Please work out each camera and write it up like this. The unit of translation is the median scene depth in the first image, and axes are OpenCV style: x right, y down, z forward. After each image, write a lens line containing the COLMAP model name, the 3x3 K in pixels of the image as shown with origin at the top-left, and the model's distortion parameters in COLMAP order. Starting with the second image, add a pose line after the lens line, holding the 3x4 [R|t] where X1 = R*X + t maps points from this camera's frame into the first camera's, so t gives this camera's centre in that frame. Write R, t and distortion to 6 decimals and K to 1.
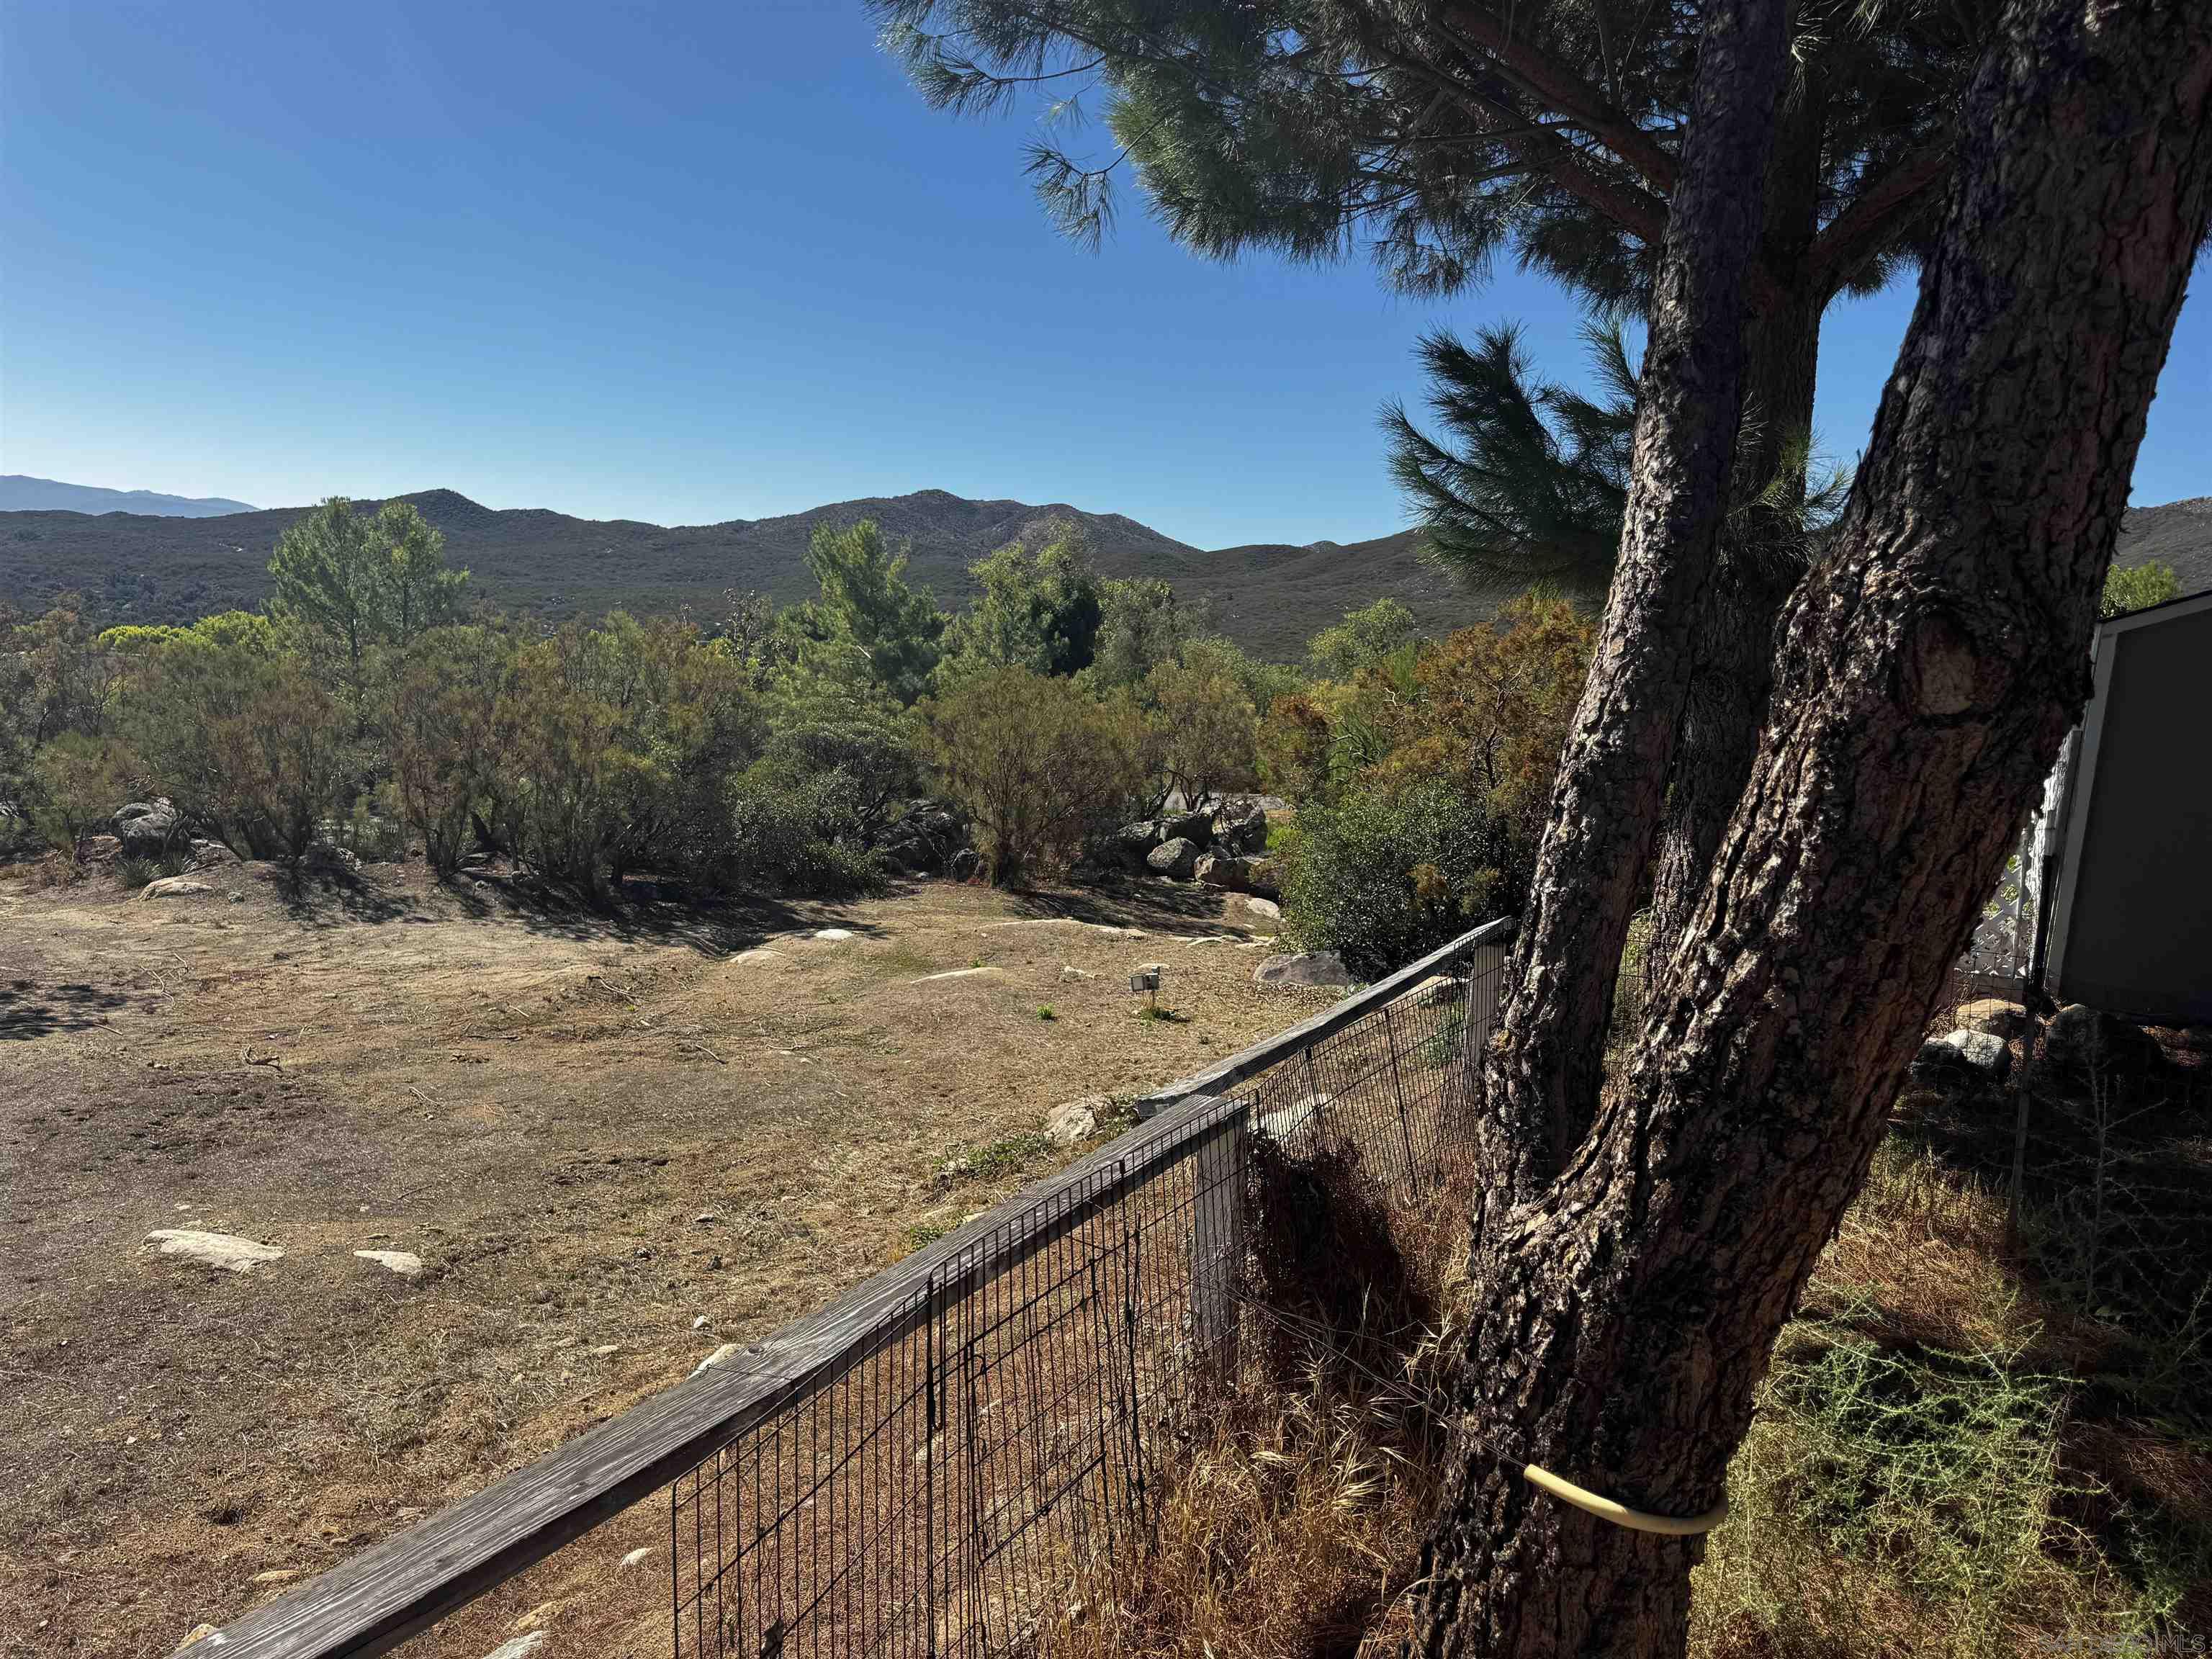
lens RADIAL K [[1574.1, 0, 1094.6], [0, 1574.1, 822.0], [0, 0, 1]] dist [0.095934, -0.087375]
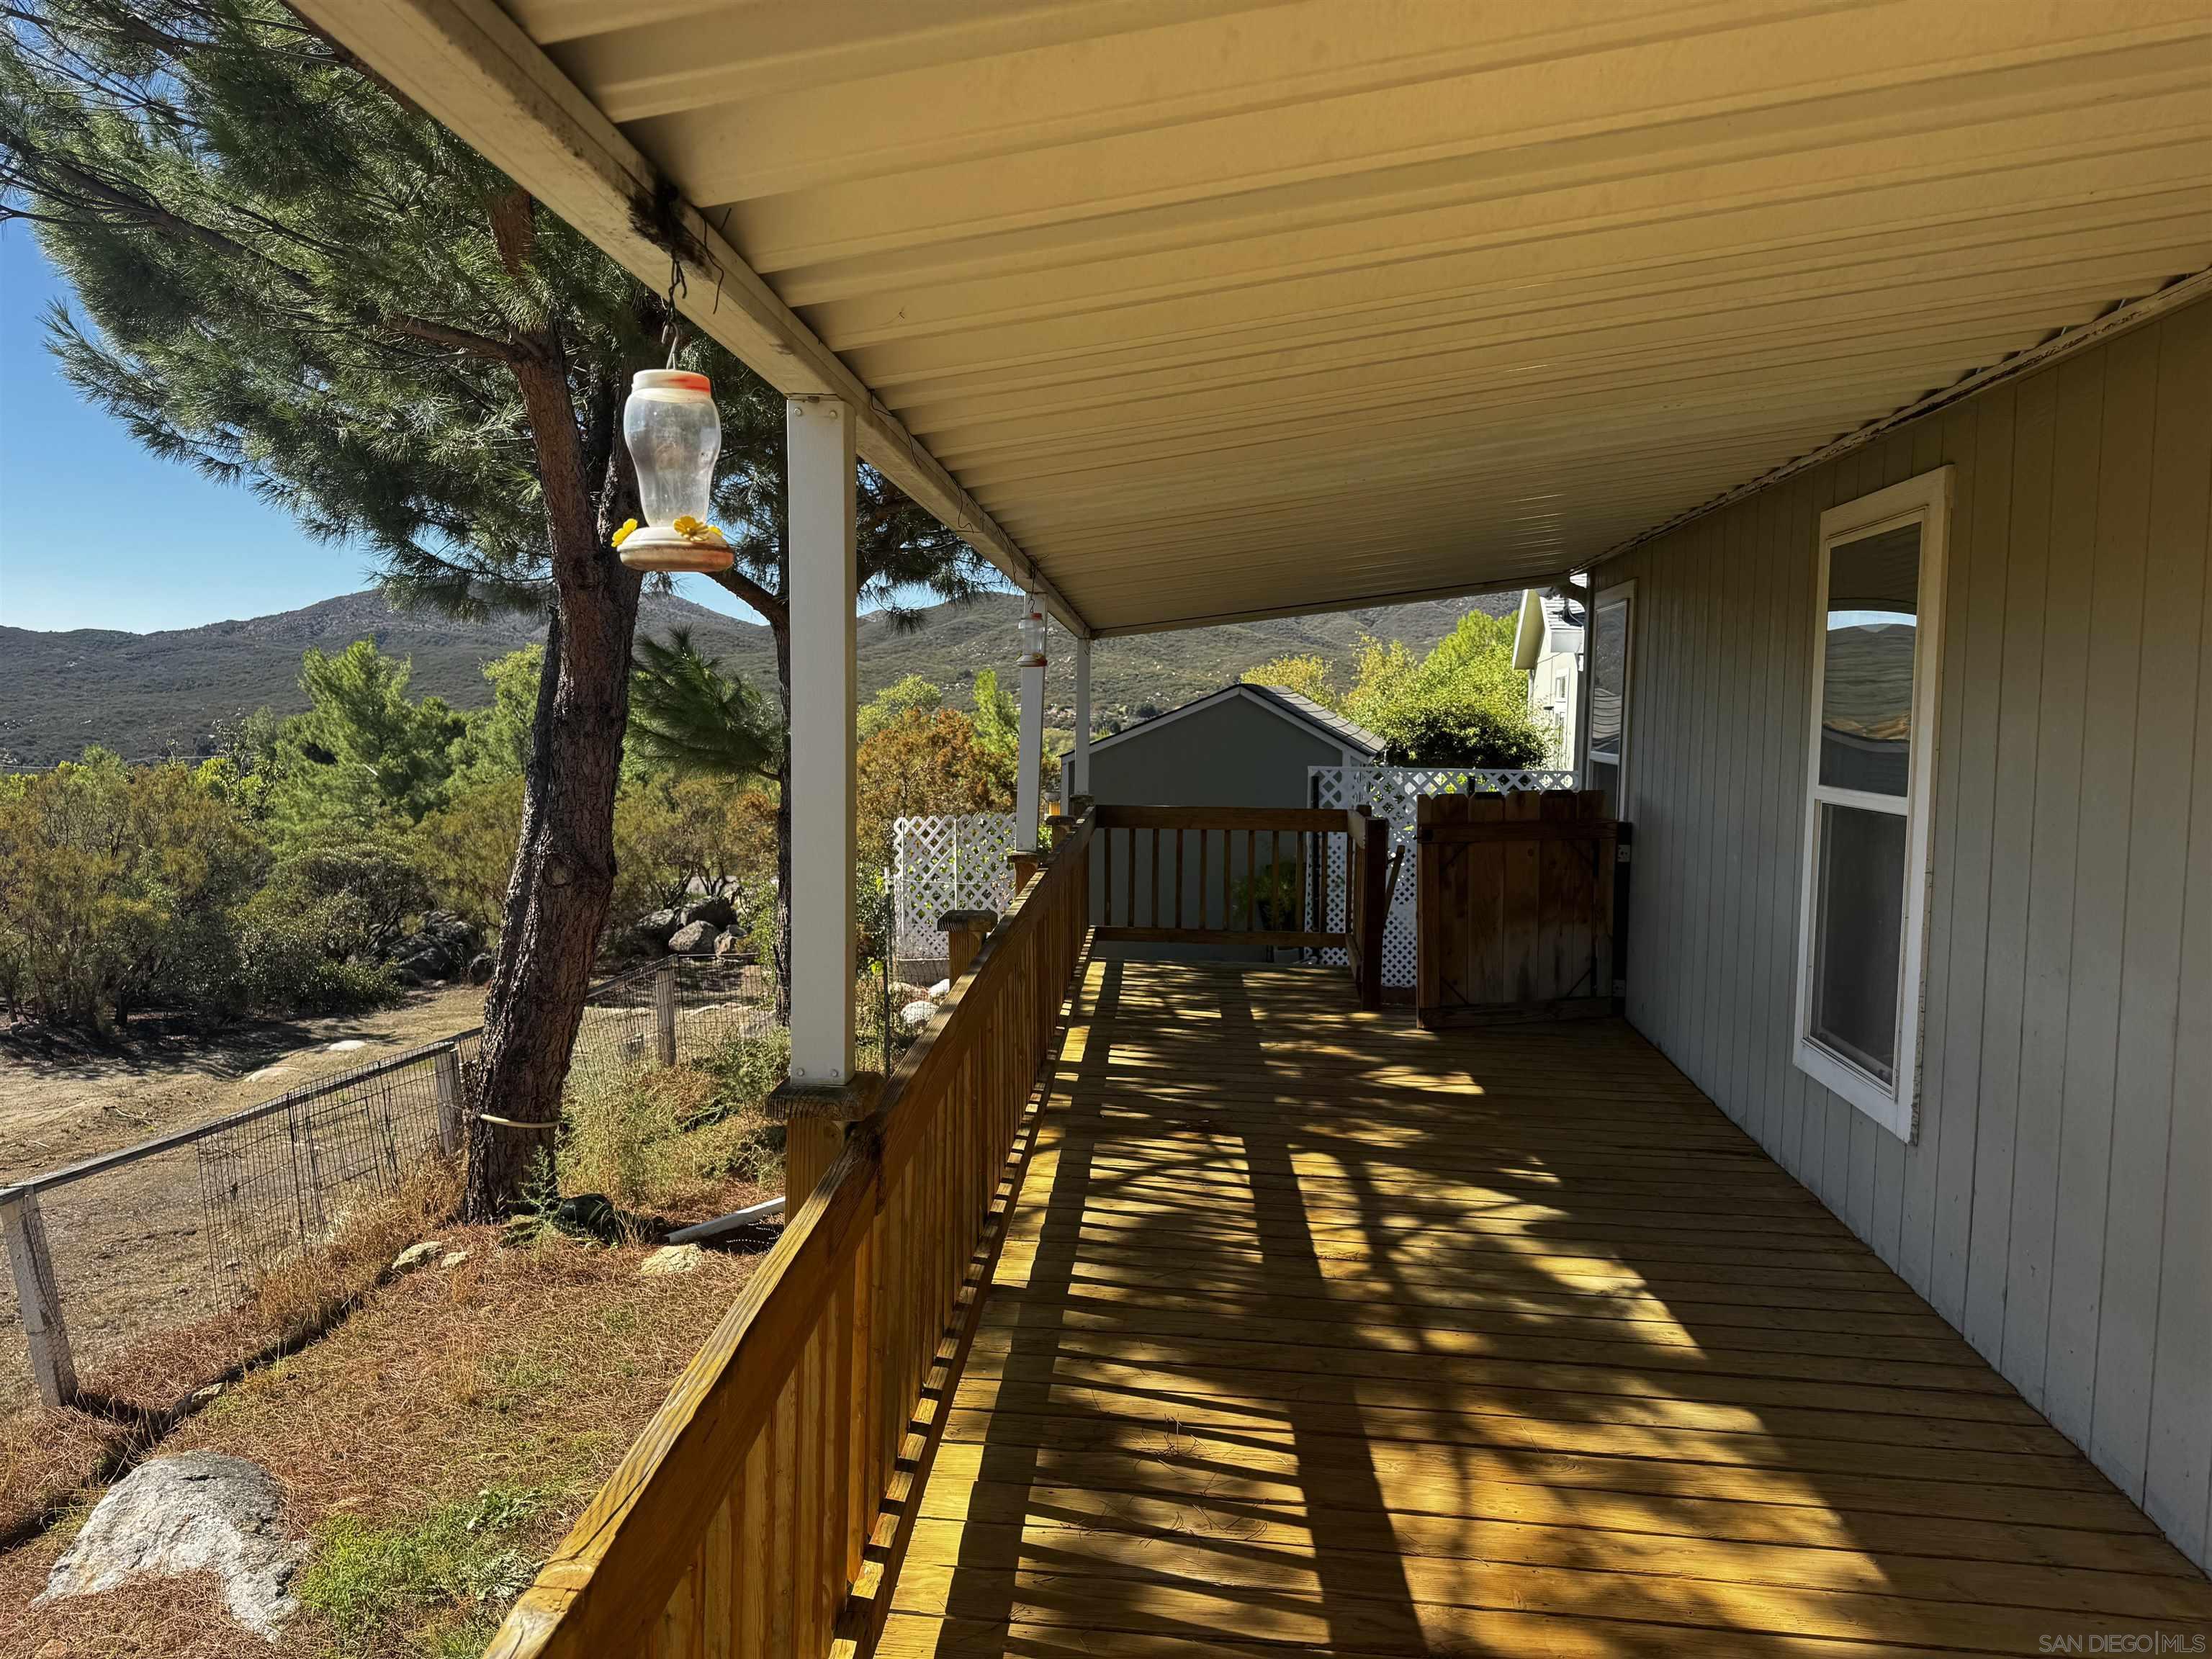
lens RADIAL K [[1581.2, 0, 1117.1], [0, 1581.2, 812.0], [0, 0, 1]] dist [-0.010750, -0.009667]
pose [[0.955719, -0.088763, 0.280574, 0.040122], [0.102046, 0.994230, -0.033062, 0.001067], [-0.276020, 0.060229, 0.959263, -0.153436]]
